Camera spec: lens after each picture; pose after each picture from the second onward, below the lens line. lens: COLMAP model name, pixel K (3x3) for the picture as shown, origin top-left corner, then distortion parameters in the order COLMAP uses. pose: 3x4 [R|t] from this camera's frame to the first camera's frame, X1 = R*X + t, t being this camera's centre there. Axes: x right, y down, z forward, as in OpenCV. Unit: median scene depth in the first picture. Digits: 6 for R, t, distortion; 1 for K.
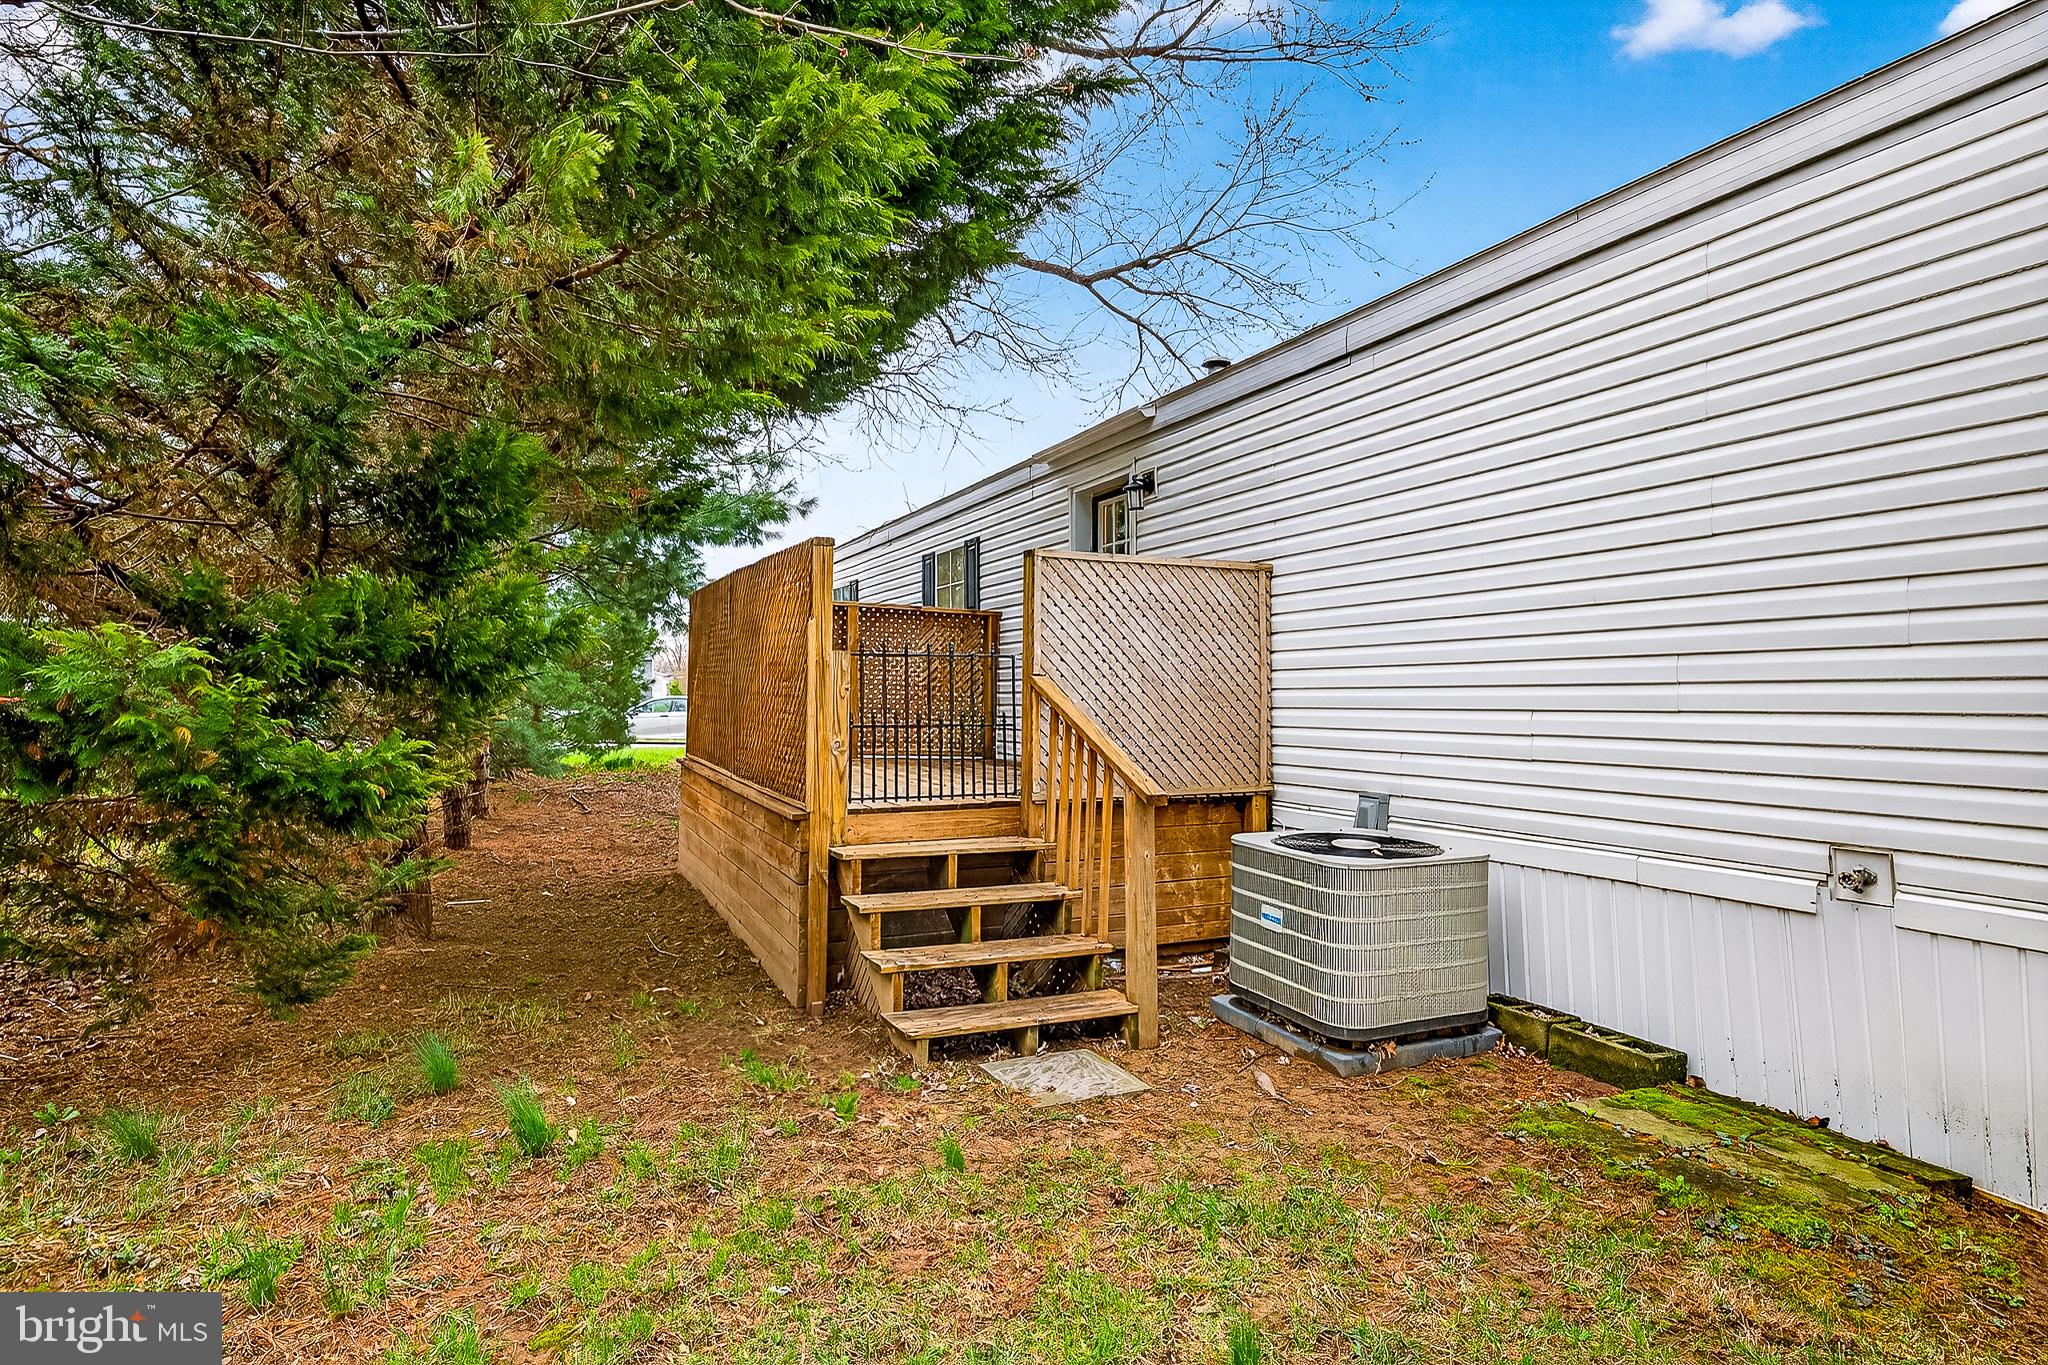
lens RADIAL K [[1096.7, 0, 1026.4], [0, 1096.7, 682.9], [0, 0, 1]] dist [0.000838, 0.001092]
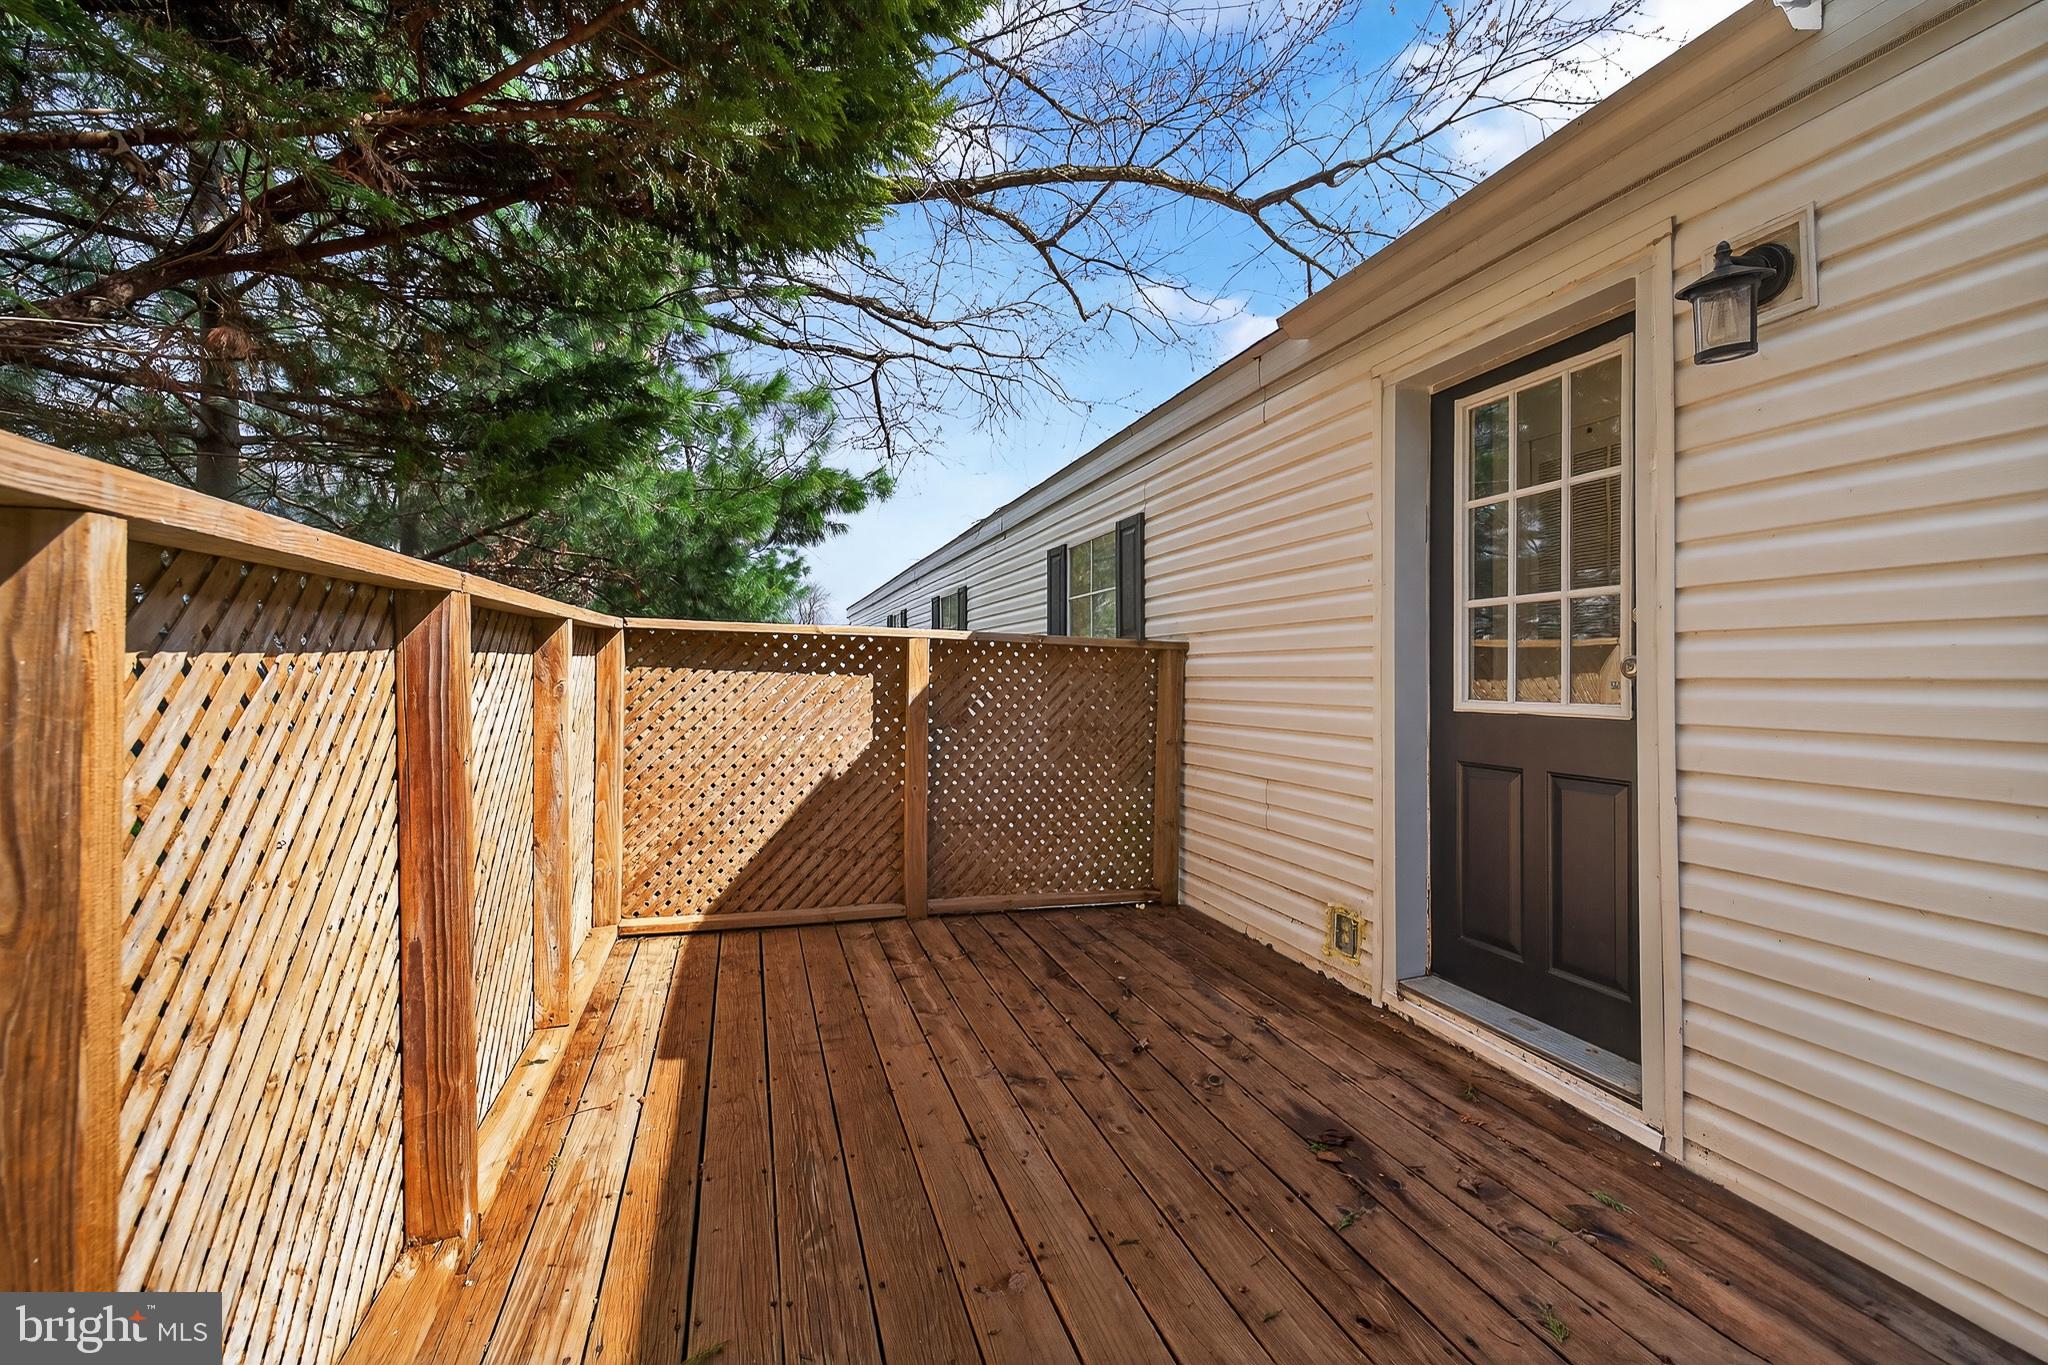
lens RADIAL K [[852.9, 0, 1027.9], [0, 852.9, 680.9], [0, 0, 1]] dist [0.009879, -0.001773]
pose [[0.992896, -0.000525, -0.118985, -0.067379], [0.002844, 0.999809, 0.019323, -0.069477], [0.118952, -0.019524, 0.992708, 0.720535]]
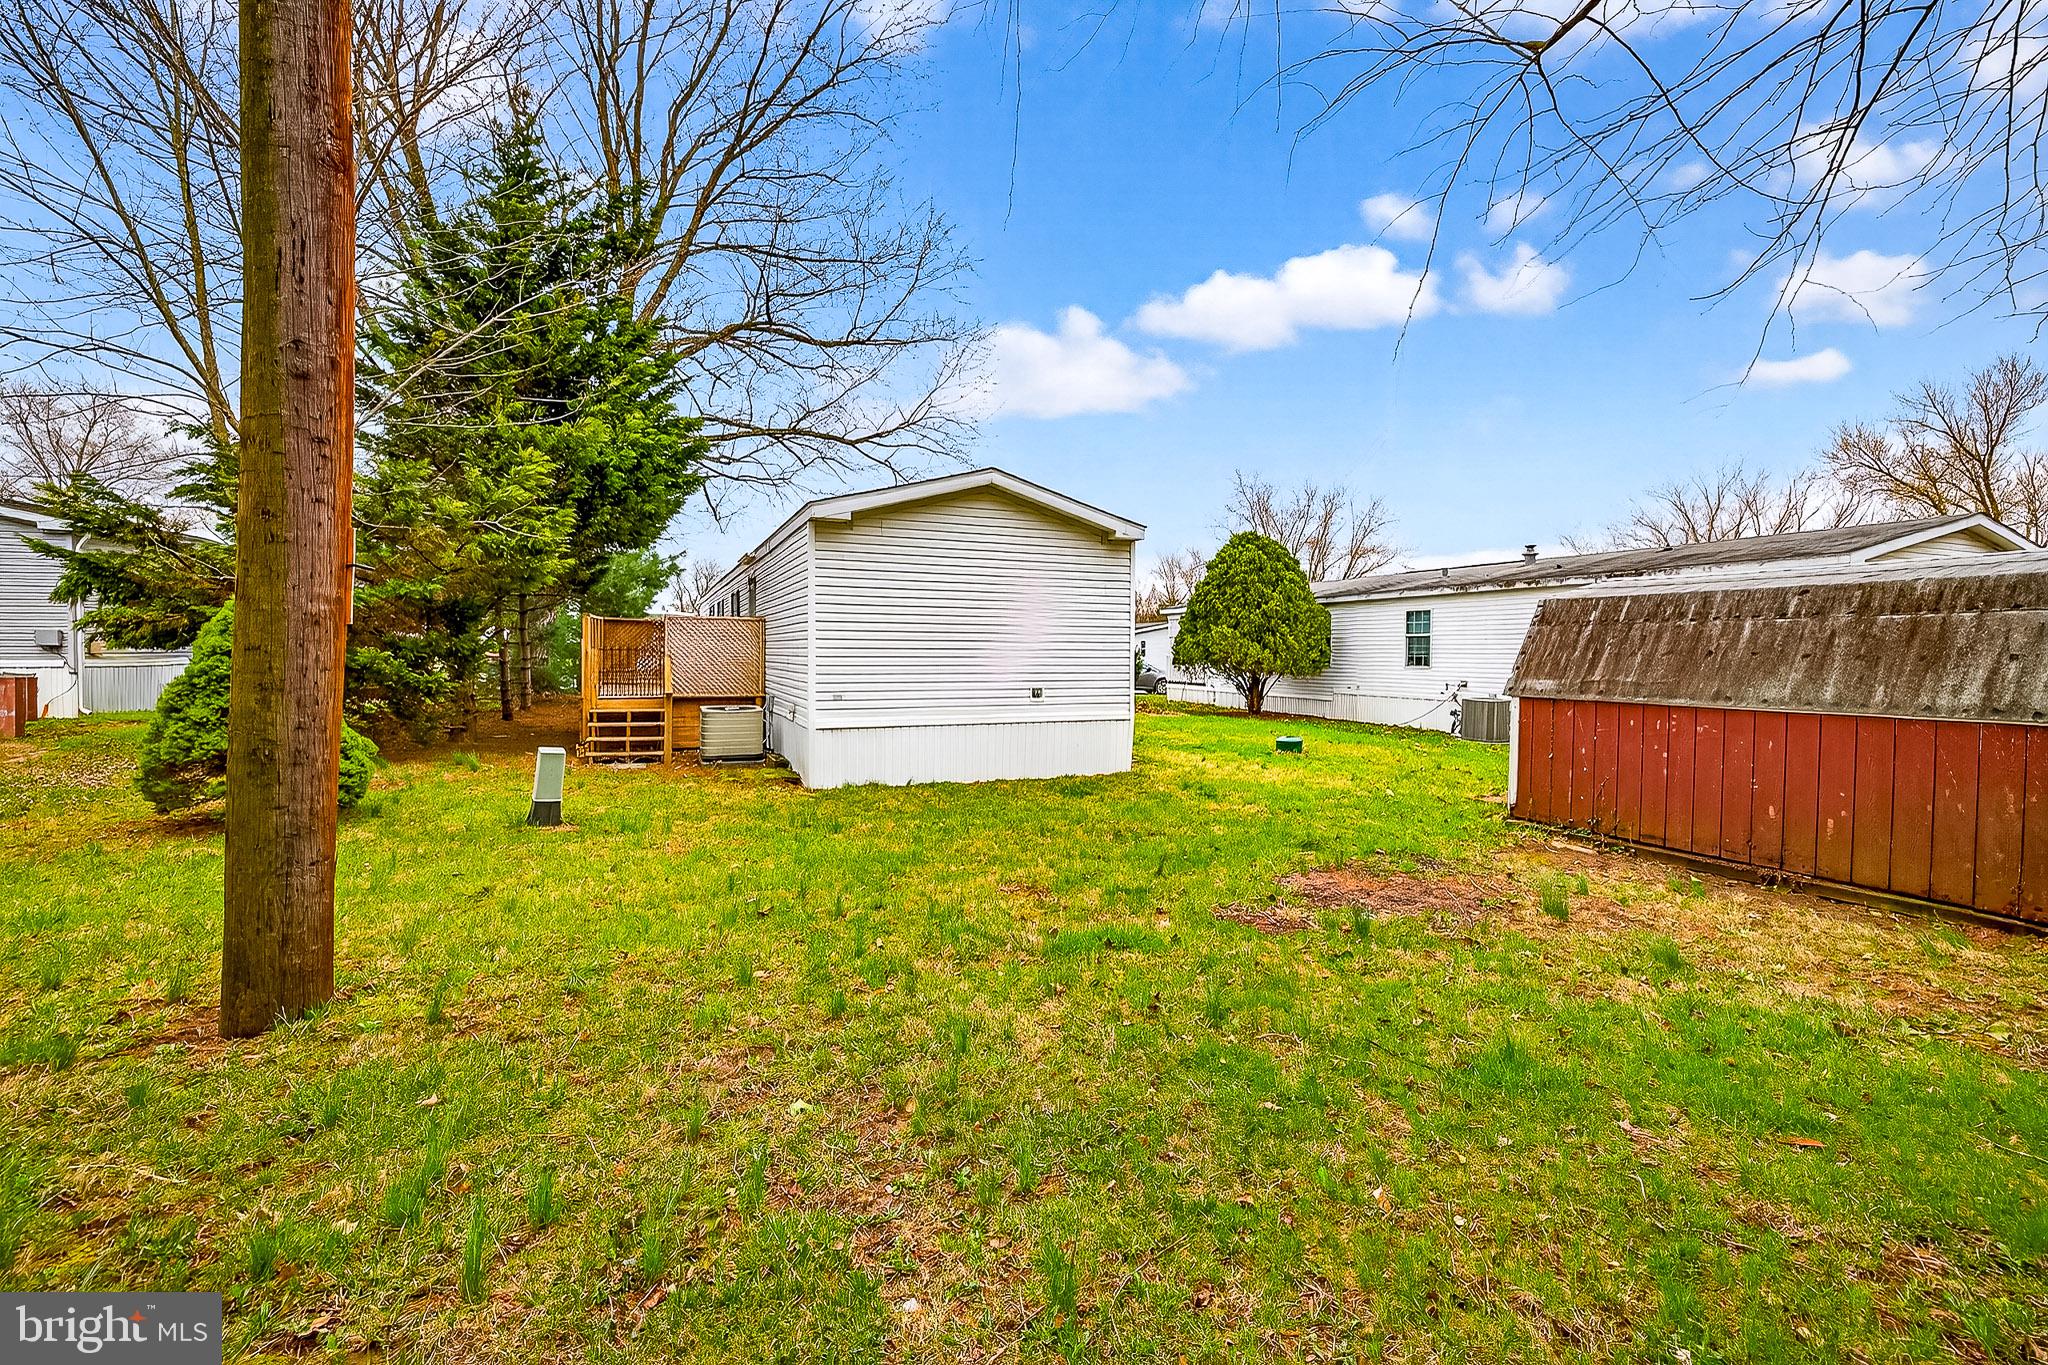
lens RADIAL K [[852.9, 0, 1019.8], [0, 852.9, 673.3], [0, 0, 1]] dist [0.009879, -0.001773]
pose [[0.999118, 0.005983, -0.041569, 0.840949], [-0.004446, 0.999307, 0.036952, -0.037011], [0.041761, -0.036735, 0.998452, -1.026440]]
